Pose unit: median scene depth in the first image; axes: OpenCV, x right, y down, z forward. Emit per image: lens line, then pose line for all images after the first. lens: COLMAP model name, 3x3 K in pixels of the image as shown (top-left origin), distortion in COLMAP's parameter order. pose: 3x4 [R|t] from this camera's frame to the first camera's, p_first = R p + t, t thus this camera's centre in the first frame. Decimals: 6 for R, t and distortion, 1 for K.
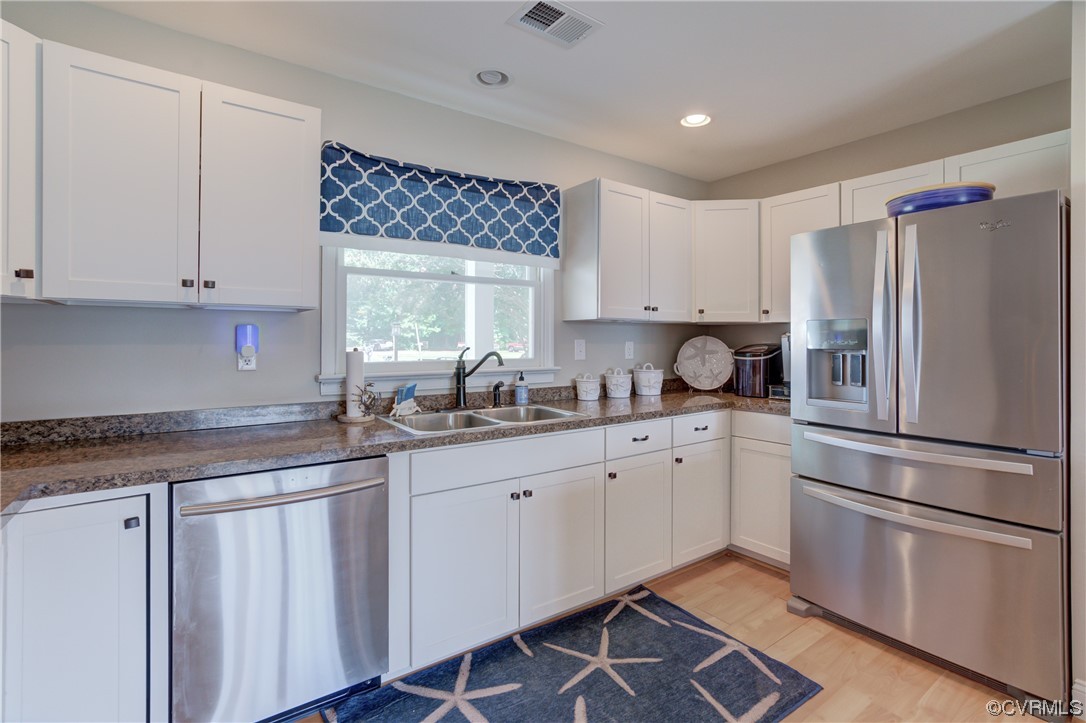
lens RADIAL K [[498.9, 0, 533.0], [0, 498.9, 336.0], [0, 0, 1]] dist [-0.045633, 0.024601]
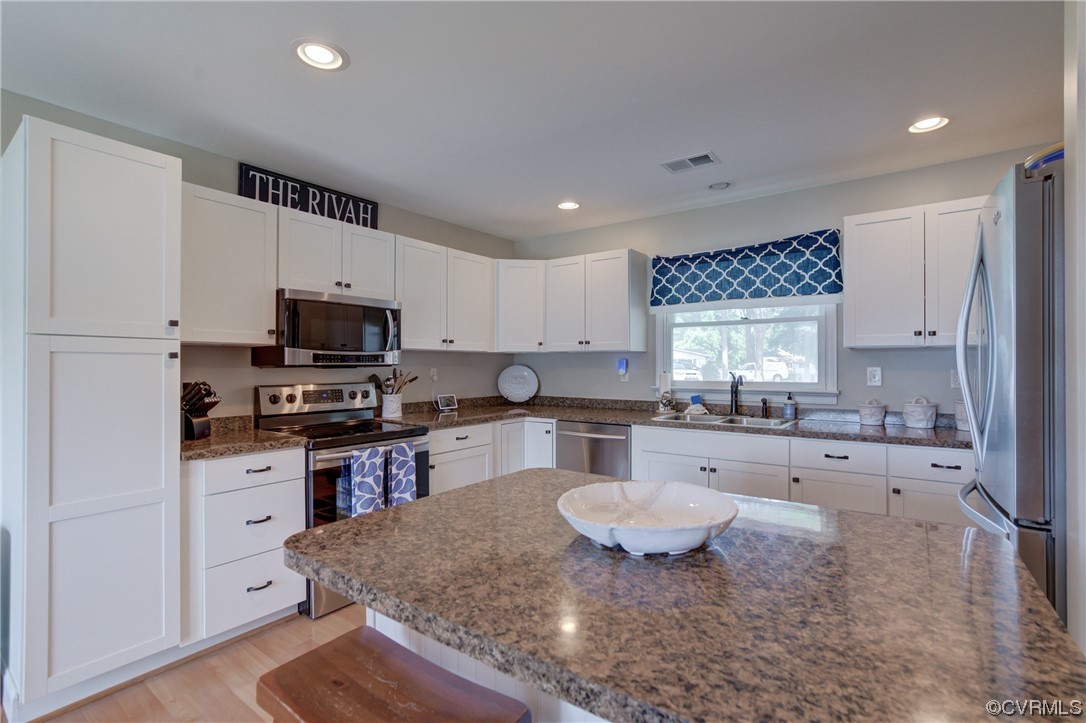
lens RADIAL K [[529.6, 0, 543.0], [0, 529.6, 361.5], [0, 0, 1]] dist [-0.000911, 0.000161]
pose [[0.305929, -0.003996, -0.952046, 1.163170], [0.008502, 0.999963, -0.001465, -0.010032], [0.952016, -0.007646, 0.305951, 0.022617]]
